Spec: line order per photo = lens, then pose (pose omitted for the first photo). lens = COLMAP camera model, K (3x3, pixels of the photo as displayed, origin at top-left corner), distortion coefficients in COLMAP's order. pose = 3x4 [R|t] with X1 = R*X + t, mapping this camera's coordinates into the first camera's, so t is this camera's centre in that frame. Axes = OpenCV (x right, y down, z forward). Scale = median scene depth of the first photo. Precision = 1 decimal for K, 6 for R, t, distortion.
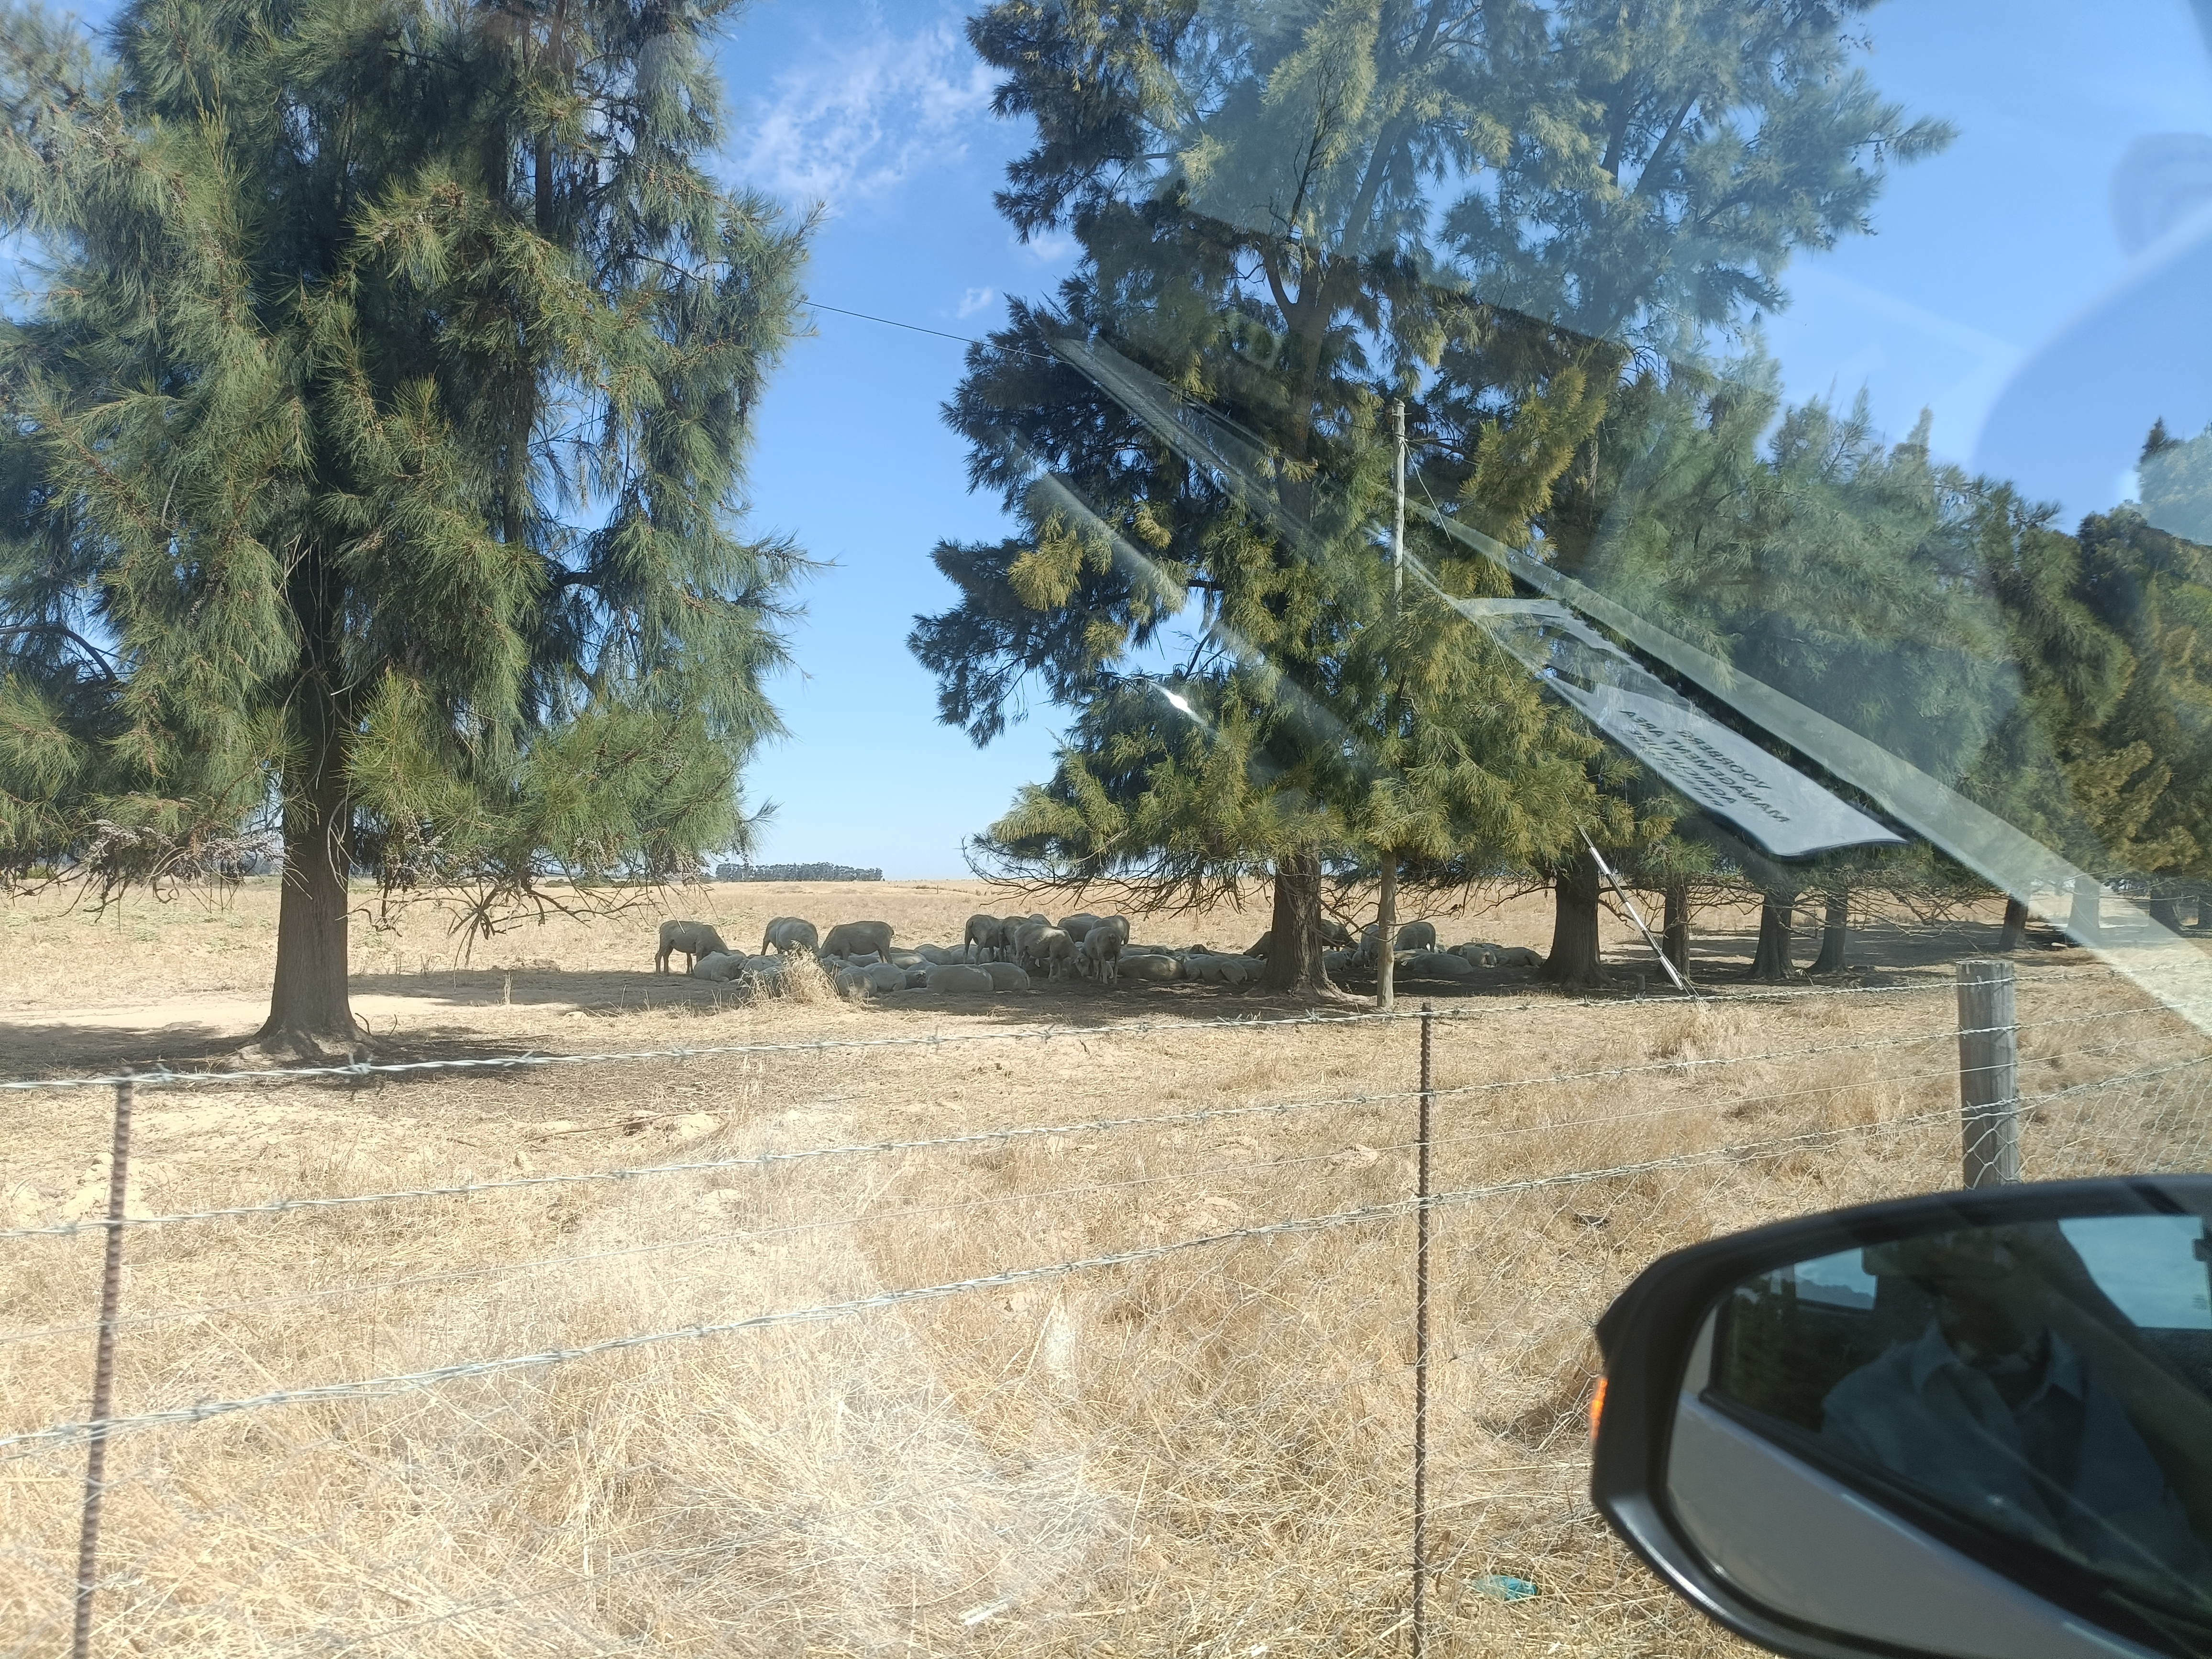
lens RADIAL K [[1635.0, 0, 1103.8], [0, 1635.0, 820.0], [0, 0, 1]] dist [0.024475, -0.013767]
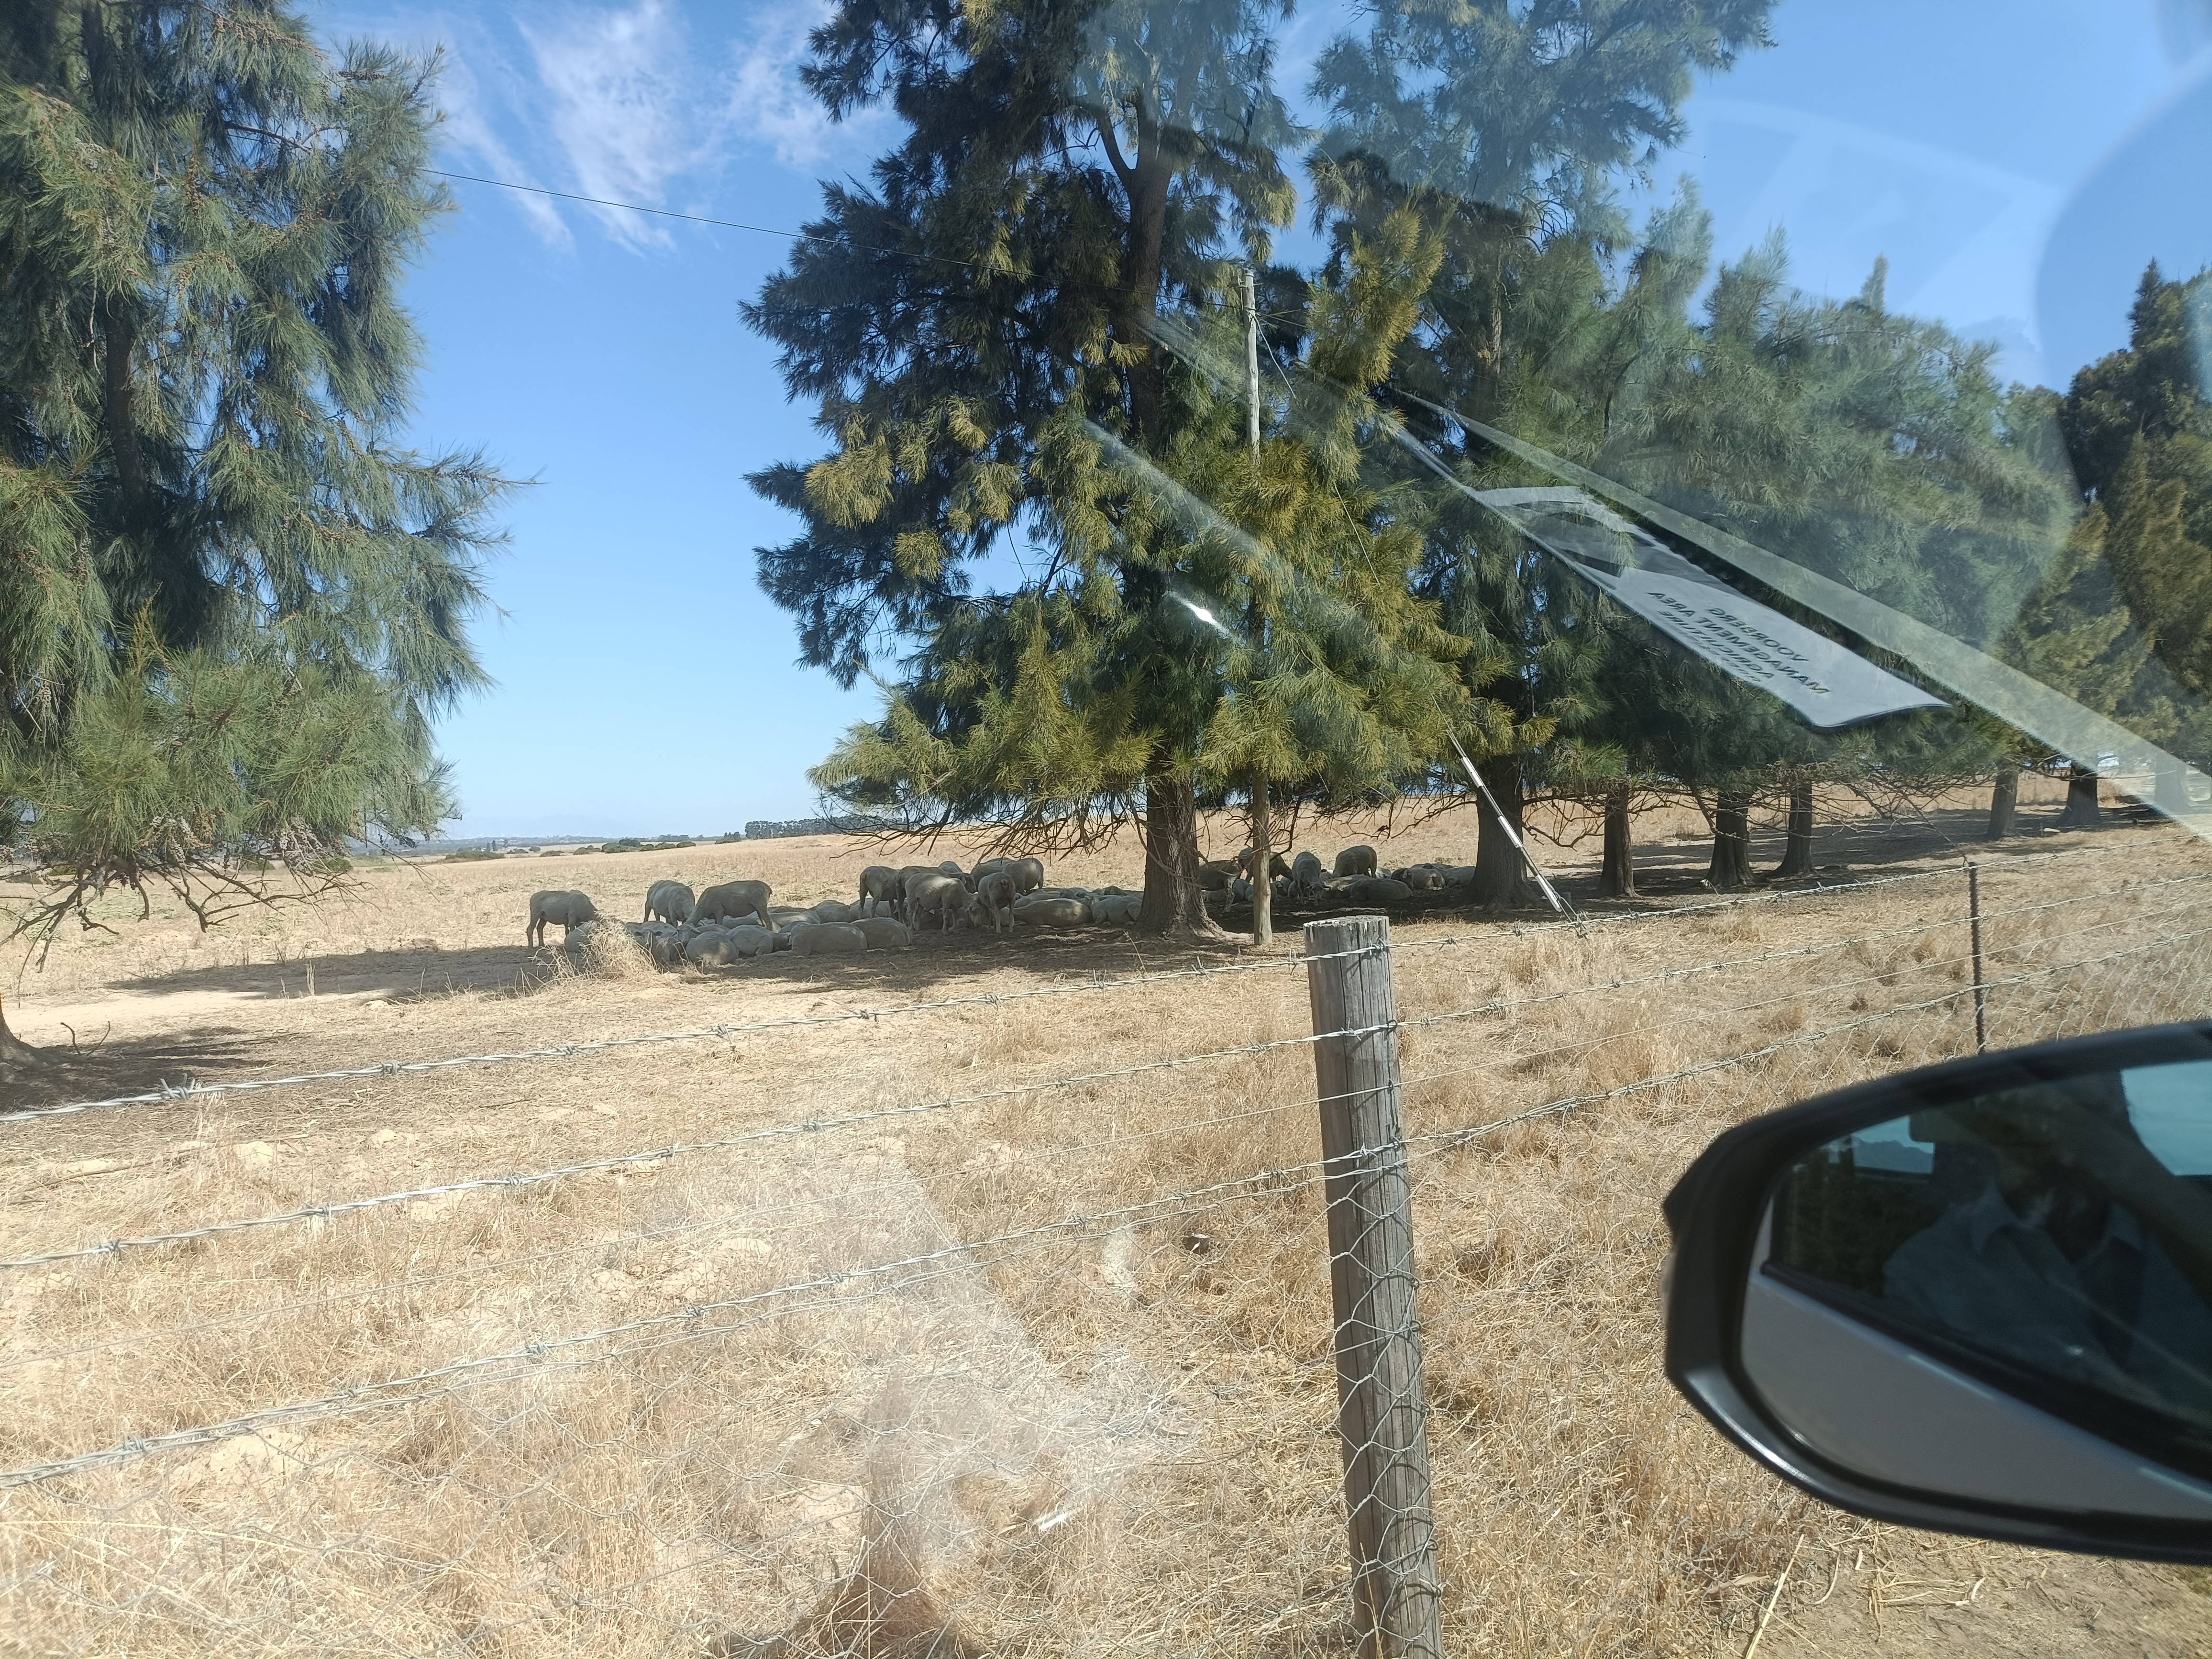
lens RADIAL K [[1635.0, 0, 1113.1], [0, 1635.0, 836.3], [0, 0, 1]] dist [0.024475, -0.013767]
pose [[0.998211, -0.057360, -0.016863, 0.099502], [0.058116, 0.997136, 0.048395, 0.004524], [0.014039, -0.049288, 0.998686, 0.085560]]
